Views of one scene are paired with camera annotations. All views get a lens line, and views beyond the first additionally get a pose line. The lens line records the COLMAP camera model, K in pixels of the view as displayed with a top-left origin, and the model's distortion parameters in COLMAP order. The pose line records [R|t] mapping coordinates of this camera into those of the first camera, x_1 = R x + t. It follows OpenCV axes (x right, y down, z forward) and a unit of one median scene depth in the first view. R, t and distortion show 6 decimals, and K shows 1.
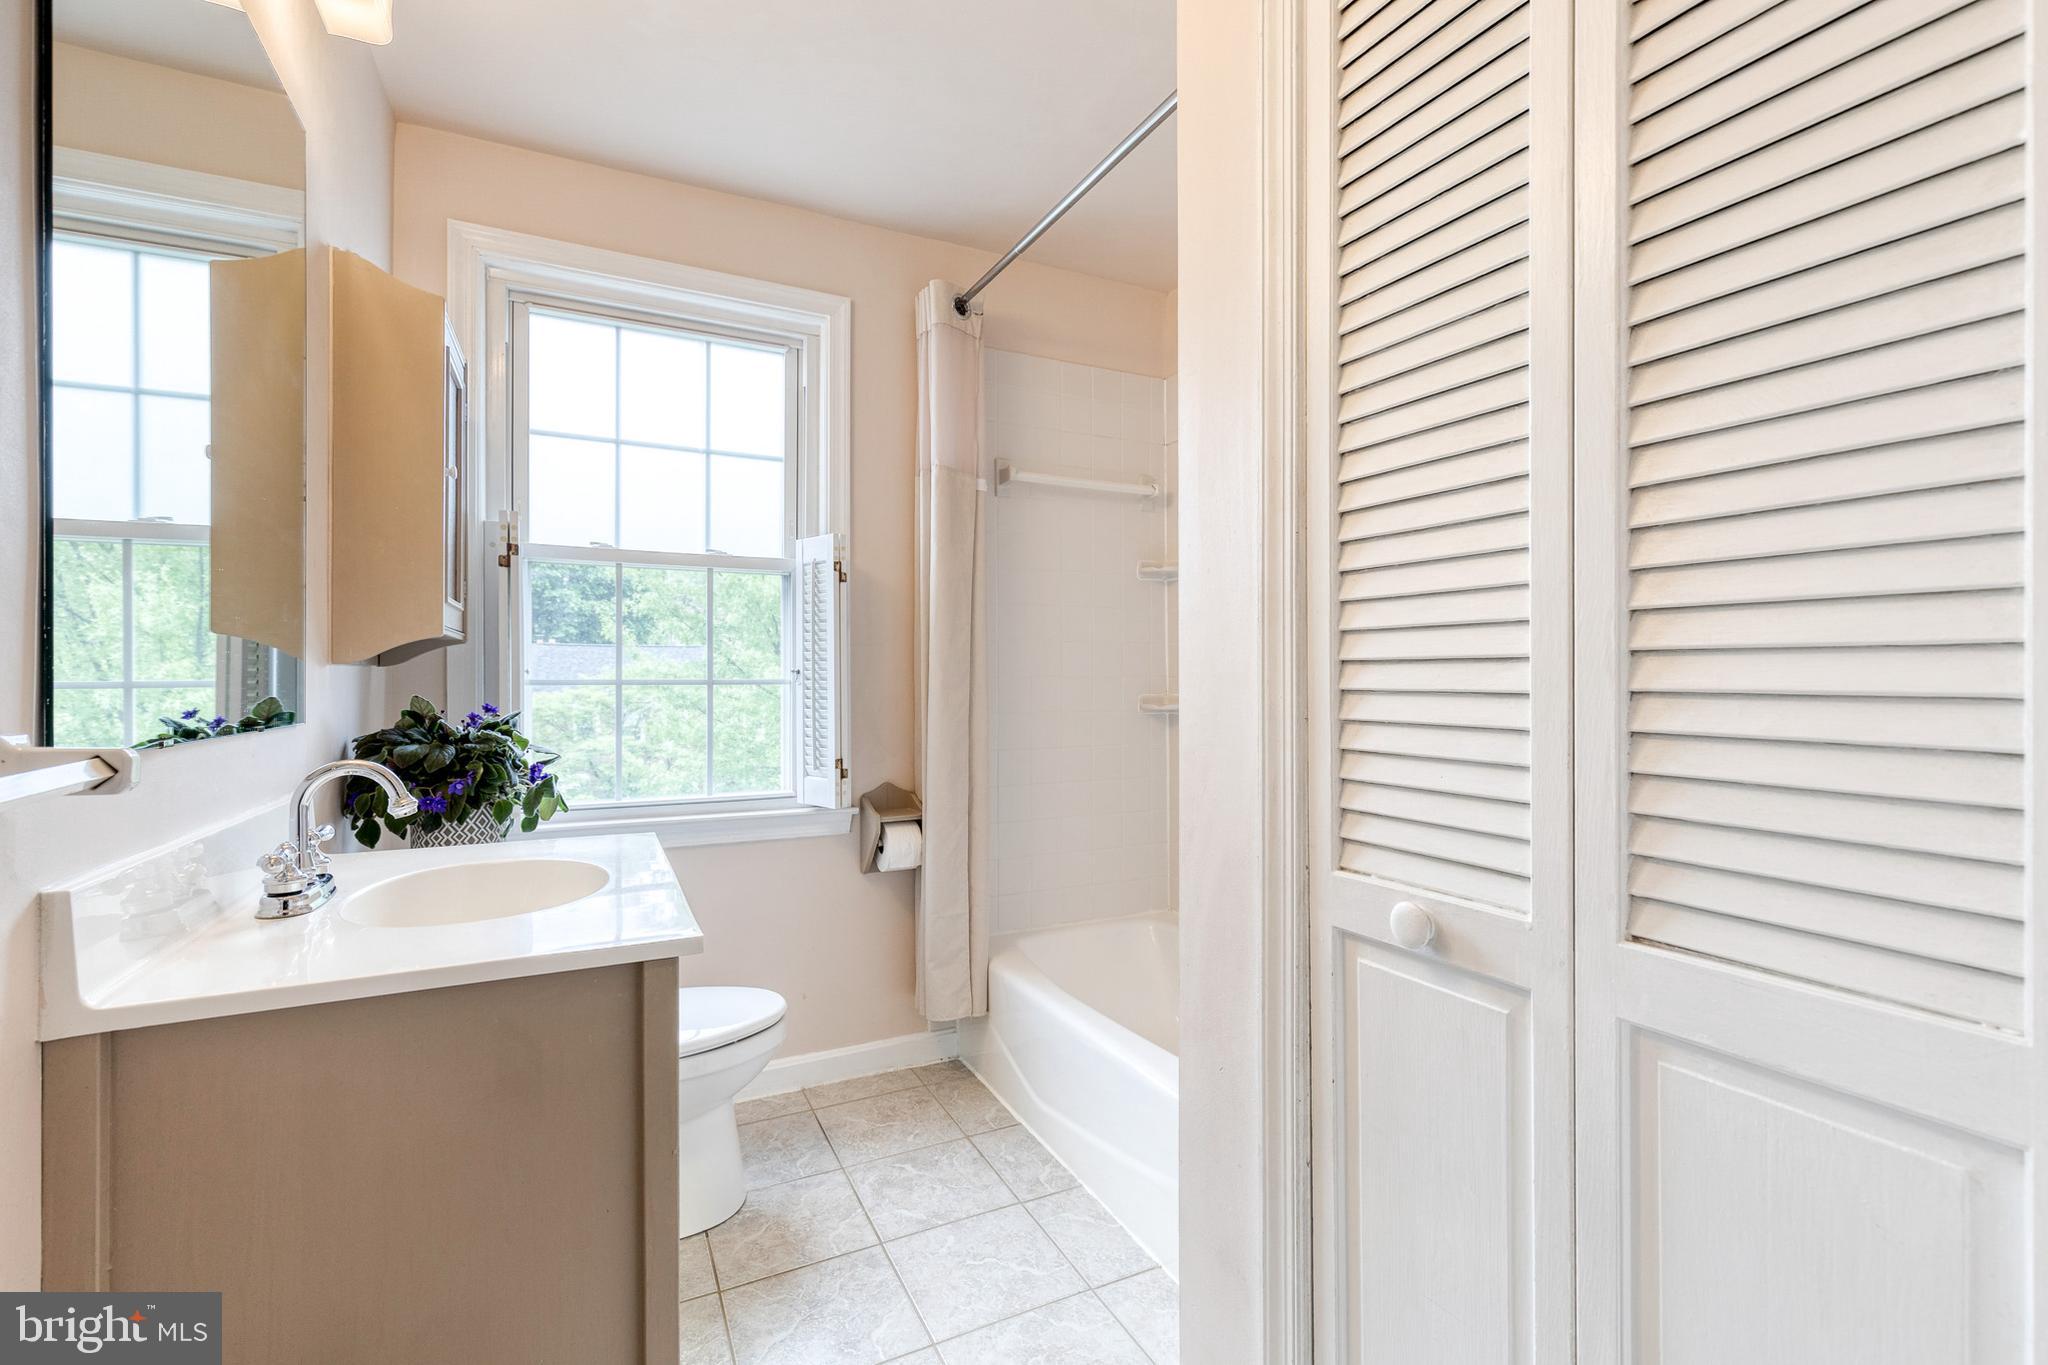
lens RADIAL K [[909.5, 0, 1043.7], [0, 909.5, 678.7], [0, 0, 1]] dist [-0.000725, -0.001076]
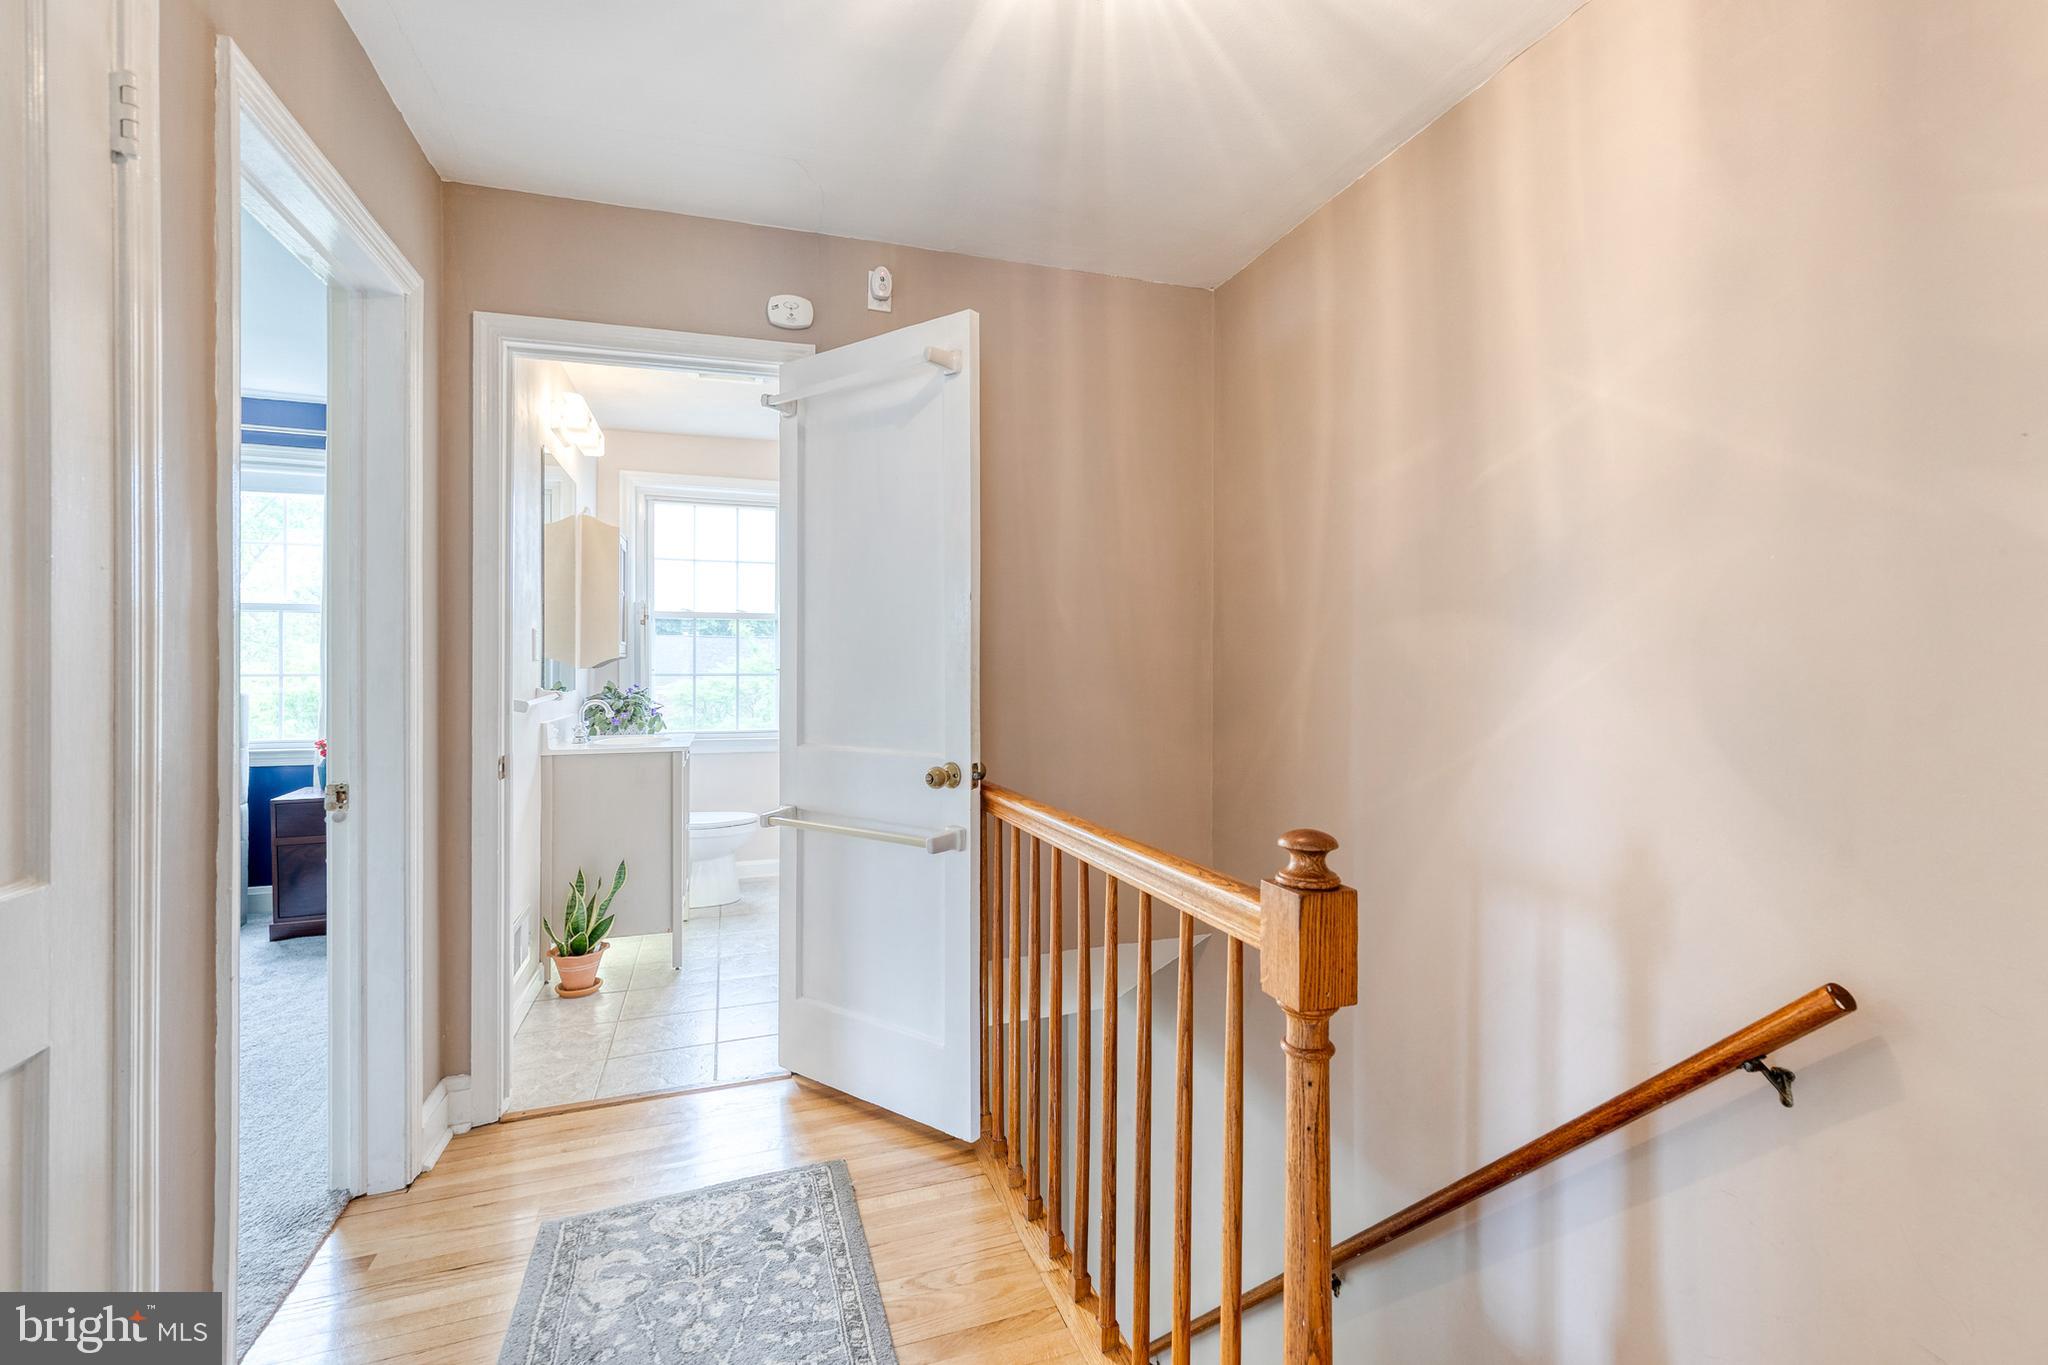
lens RADIAL K [[909.5, 0, 1043.7], [0, 909.5, 678.7], [0, 0, 1]] dist [-0.000725, -0.001076]
pose [[0.991164, 0.007244, -0.132445, 0.793348], [-0.005913, 0.999928, 0.010444, -0.017340], [0.132511, -0.009568, 0.991135, -1.267353]]
